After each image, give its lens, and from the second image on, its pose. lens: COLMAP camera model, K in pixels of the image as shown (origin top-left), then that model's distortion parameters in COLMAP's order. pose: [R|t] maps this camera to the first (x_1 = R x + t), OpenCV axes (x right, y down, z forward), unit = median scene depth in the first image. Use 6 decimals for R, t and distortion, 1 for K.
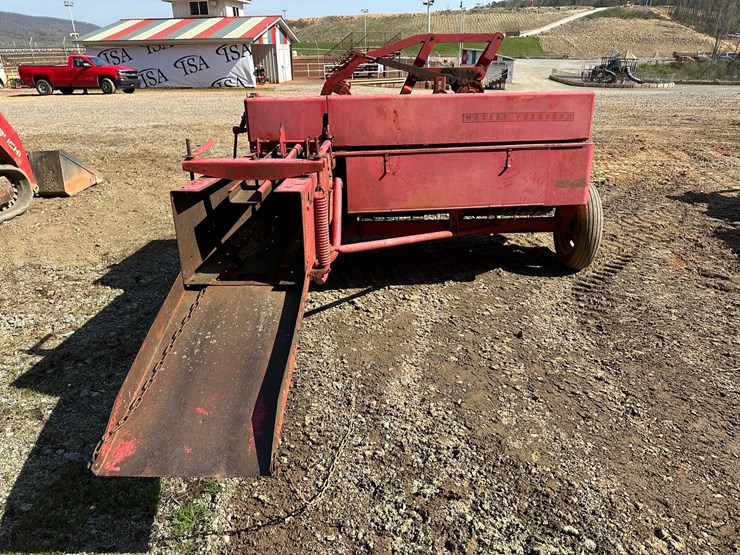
lens RADIAL K [[528.7, 0, 373.5], [0, 528.7, 287.6], [0, 0, 1]] dist [0.041206, -0.074538]
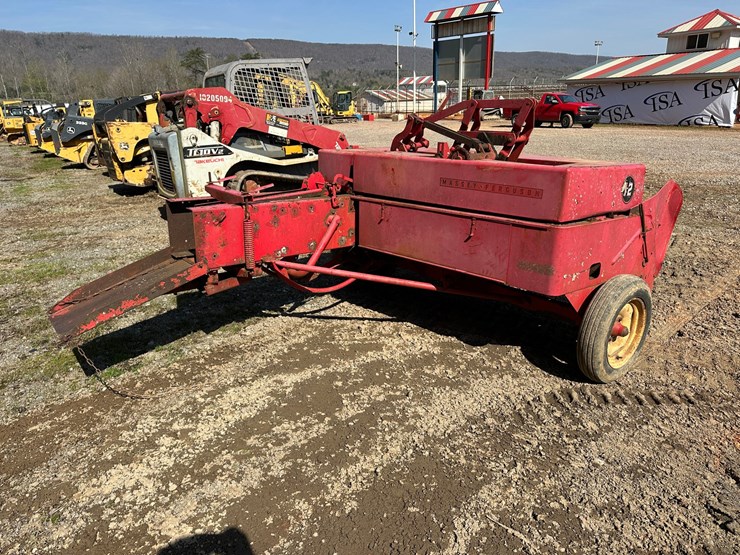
lens RADIAL K [[540.3, 0, 370.0], [0, 540.3, 277.5], [0, 0, 1]] dist [0.051074, -0.056653]
pose [[0.611661, 0.249069, -0.750890, 0.161944], [-0.304307, 0.950194, 0.067295, -0.028950], [0.730252, 0.187340, 0.656990, 0.039042]]
